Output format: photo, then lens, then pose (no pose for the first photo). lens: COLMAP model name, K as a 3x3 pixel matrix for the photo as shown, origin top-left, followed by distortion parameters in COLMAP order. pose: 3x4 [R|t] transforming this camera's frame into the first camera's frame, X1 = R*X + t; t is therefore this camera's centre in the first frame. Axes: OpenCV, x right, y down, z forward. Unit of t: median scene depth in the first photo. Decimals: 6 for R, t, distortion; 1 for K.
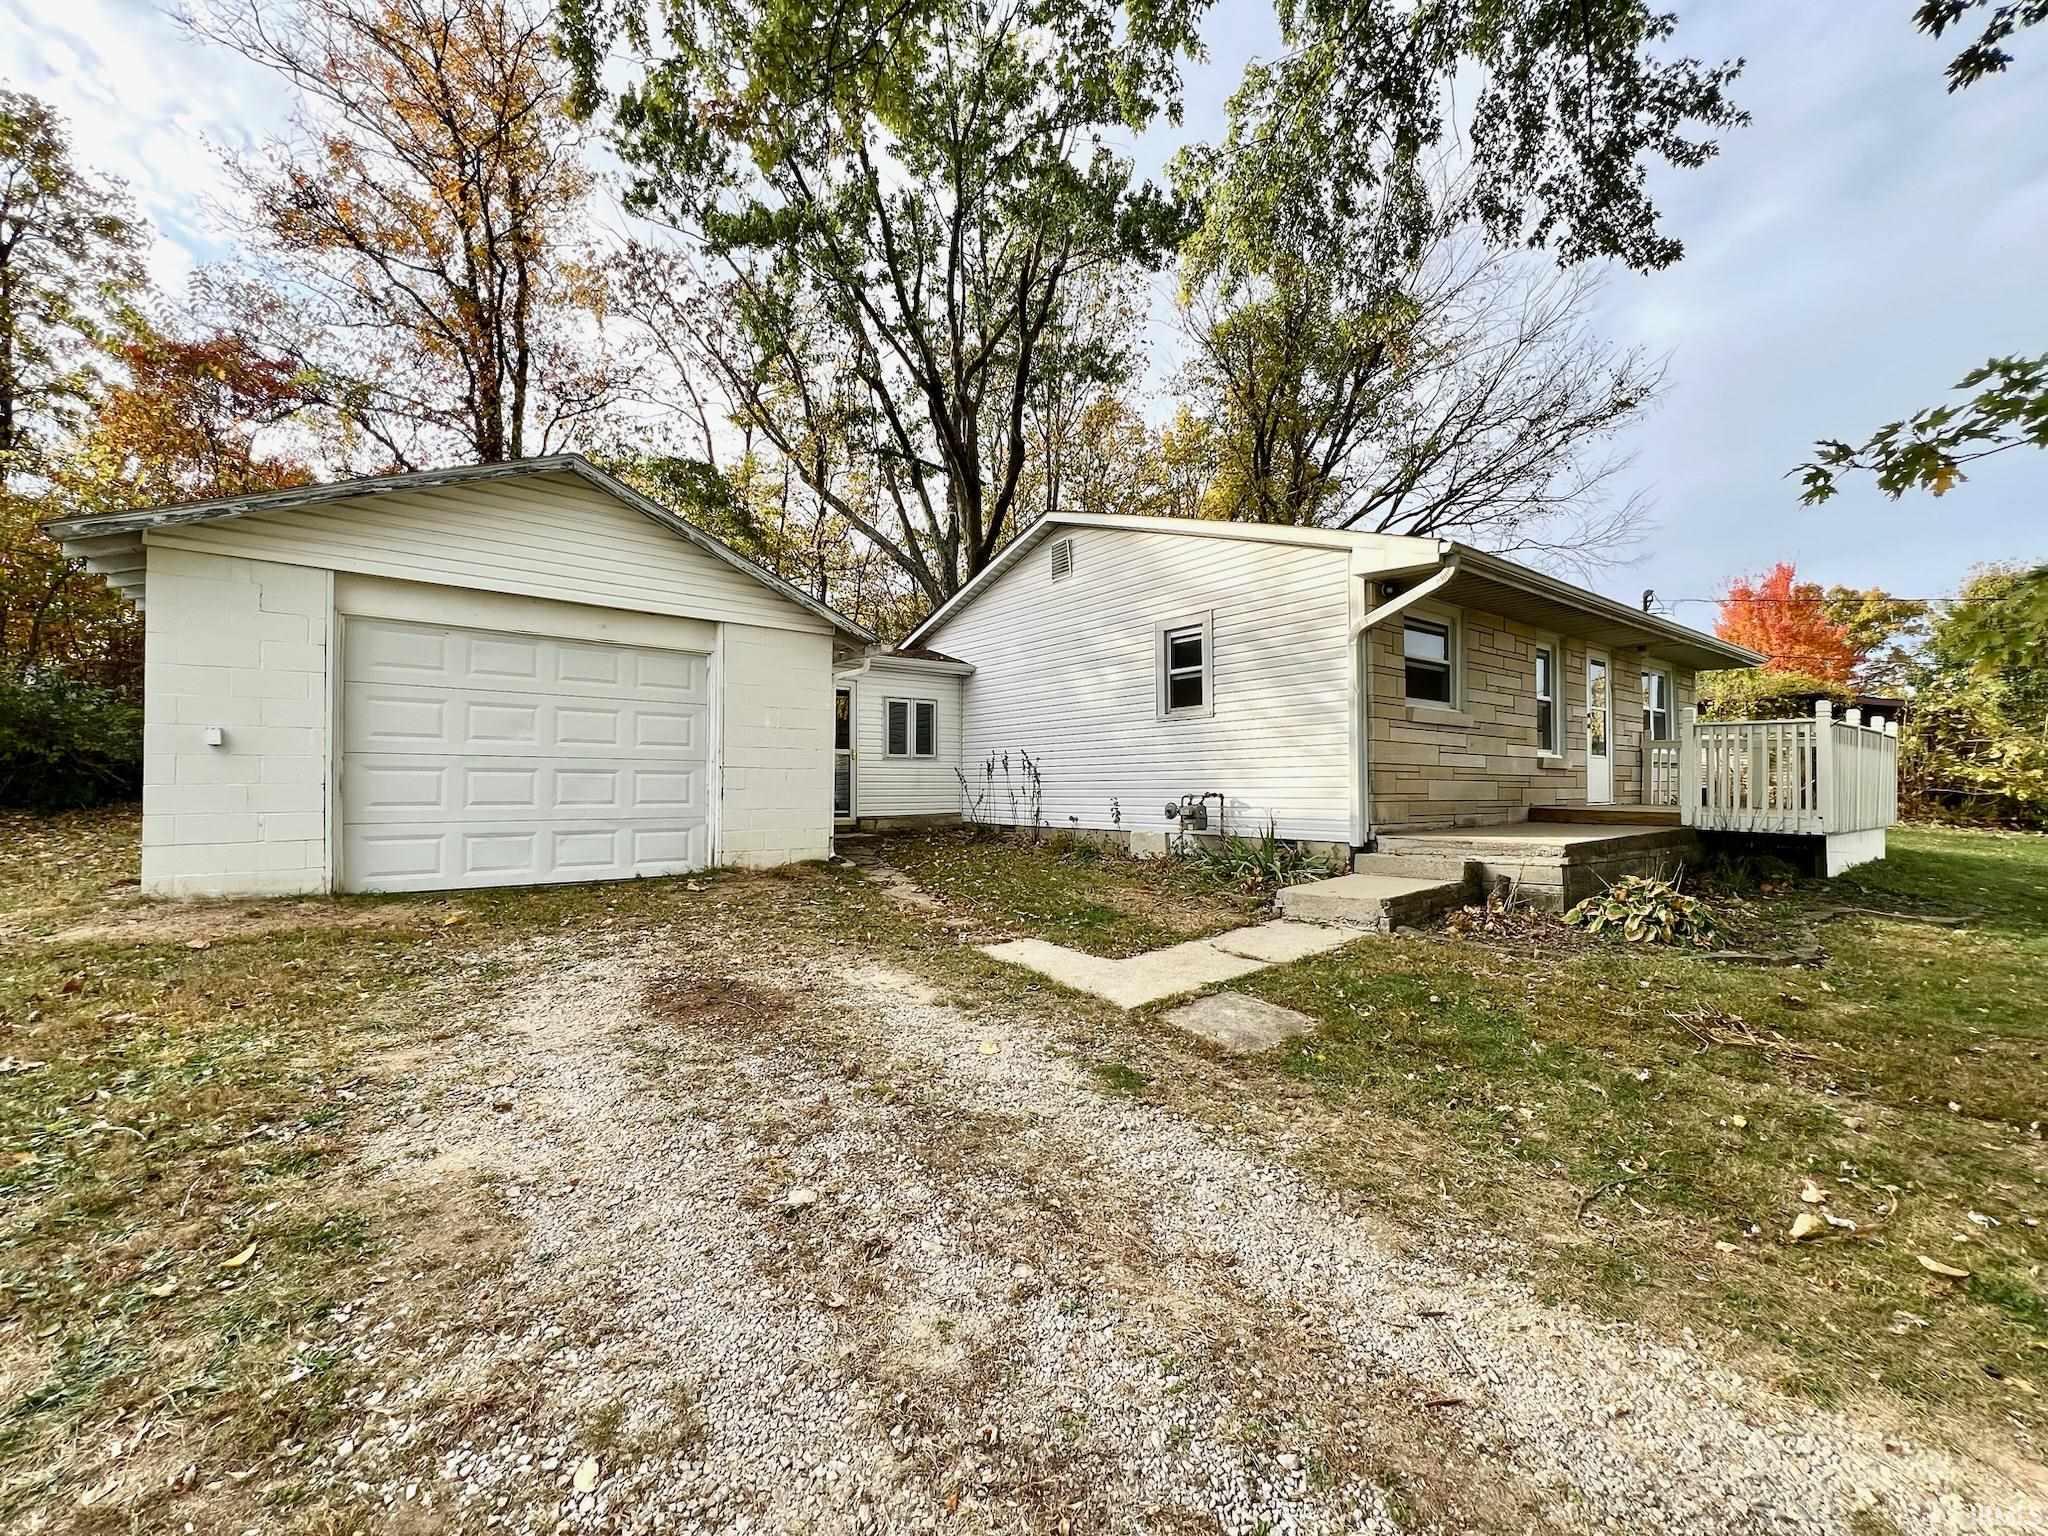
lens RADIAL K [[836.5, 0, 1031.1], [0, 836.5, 775.6], [0, 0, 1]] dist [-0.000667, 0.000059]
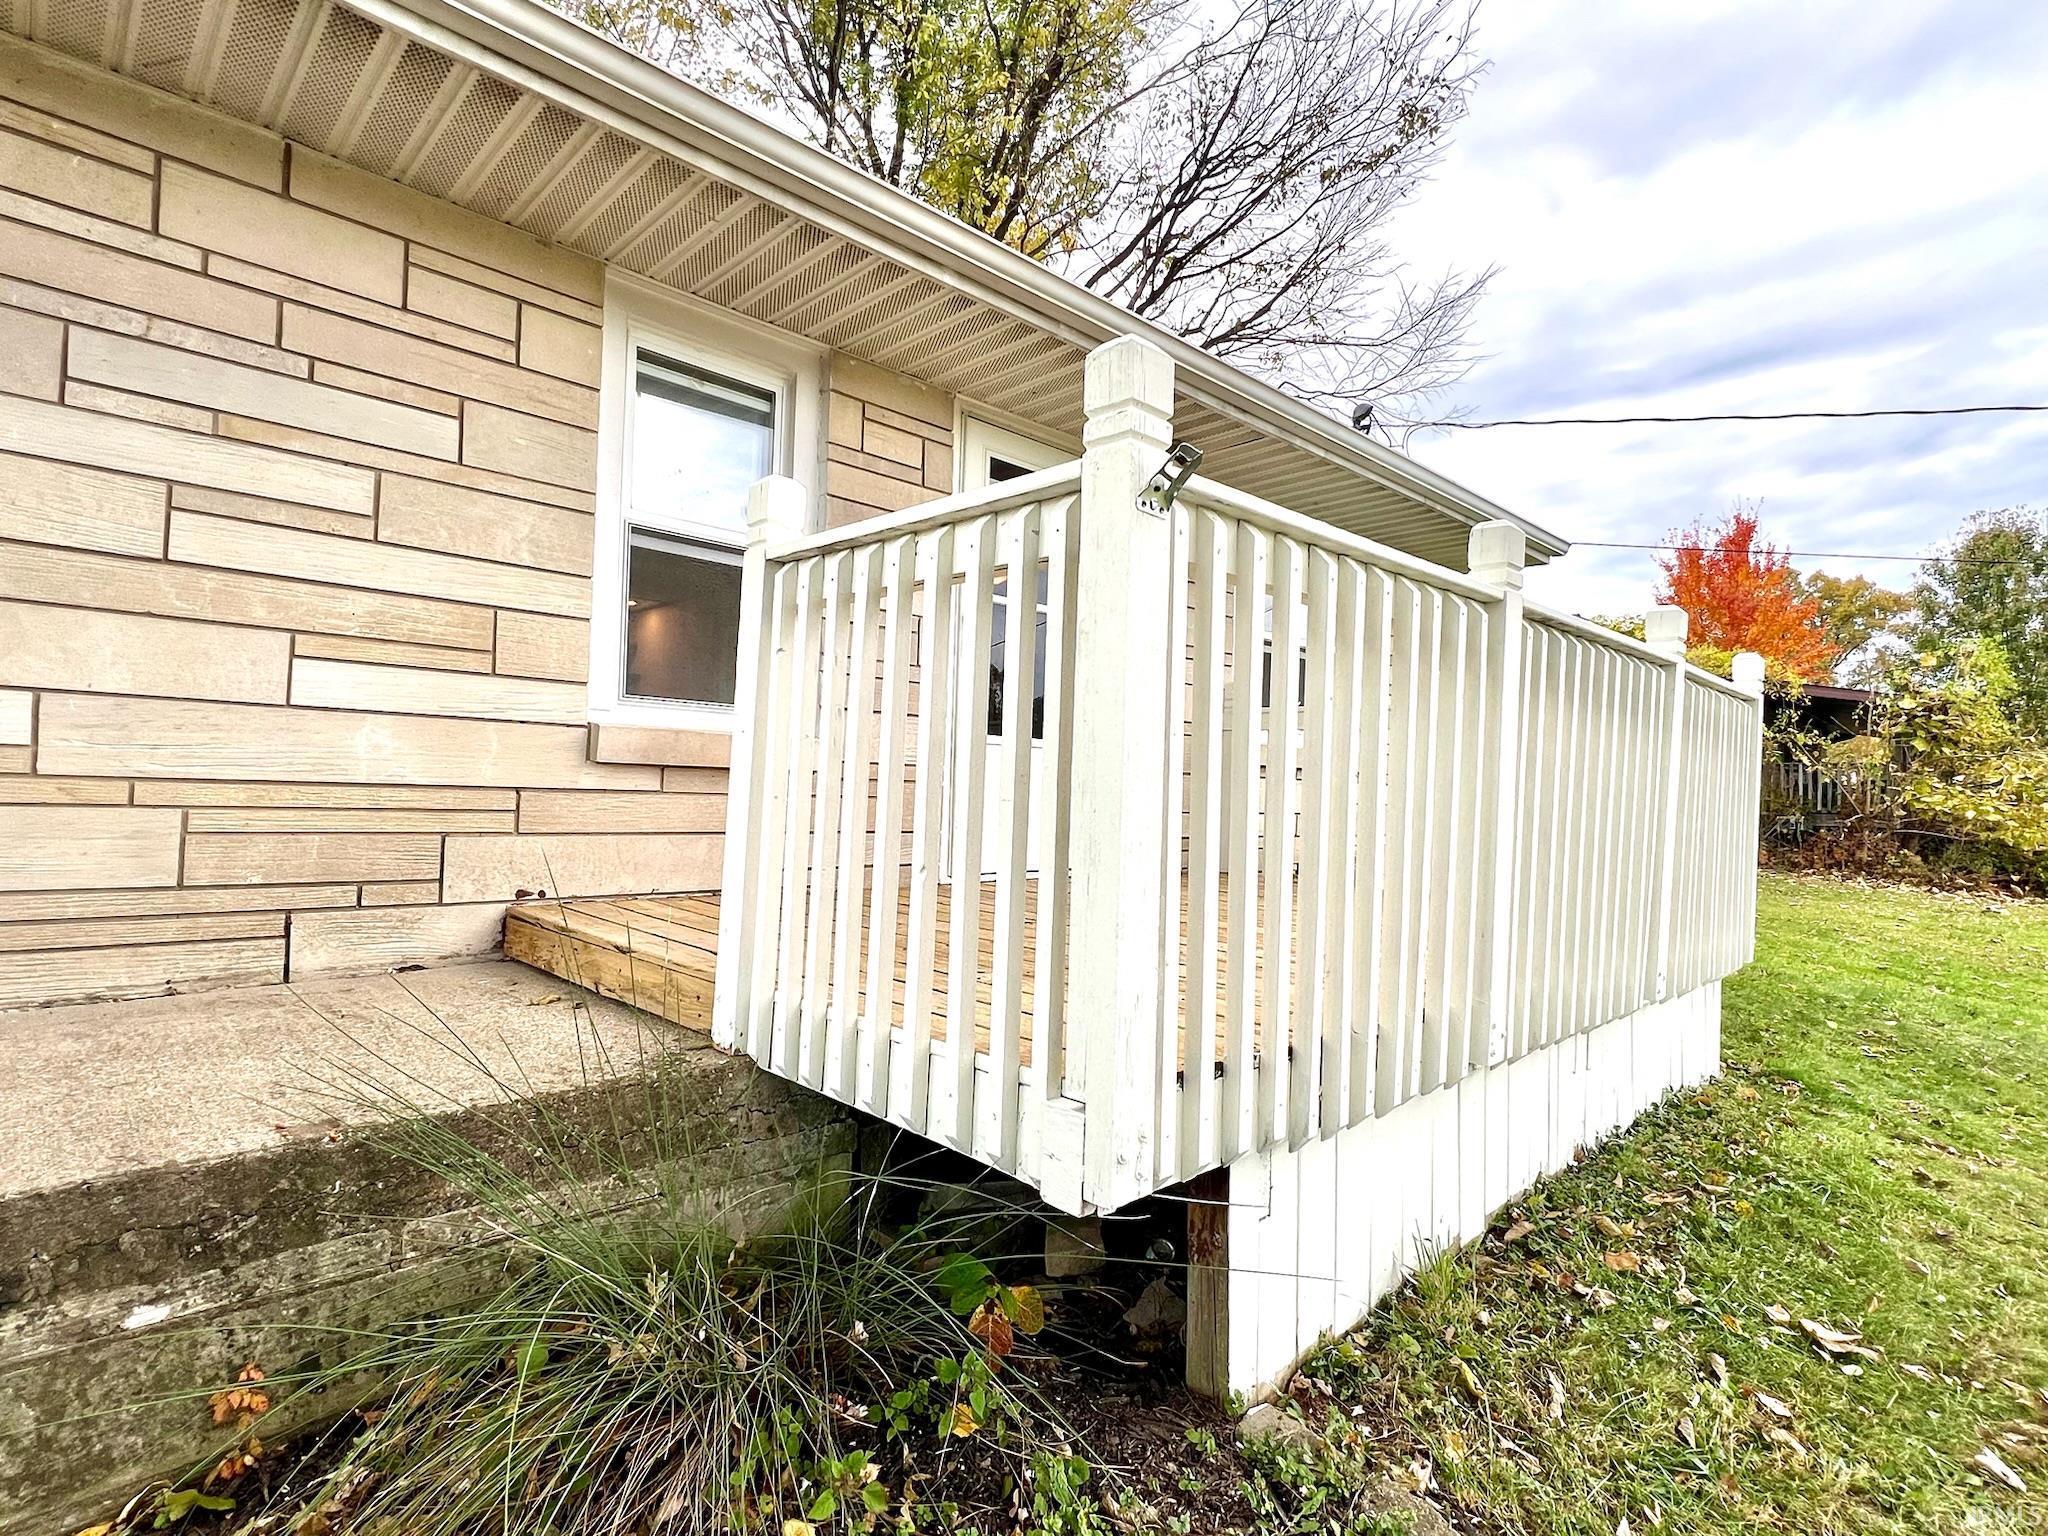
lens RADIAL K [[1015.5, 0, 1022.8], [0, 1015.5, 773.9], [0, 0, 1]] dist [-0.003428, -0.000361]
pose [[0.994636, 0.031217, 0.098614, 0.319400], [-0.031370, 0.999508, -0.000003, -0.005530], [-0.098565, -0.003091, 0.995126, 0.286007]]
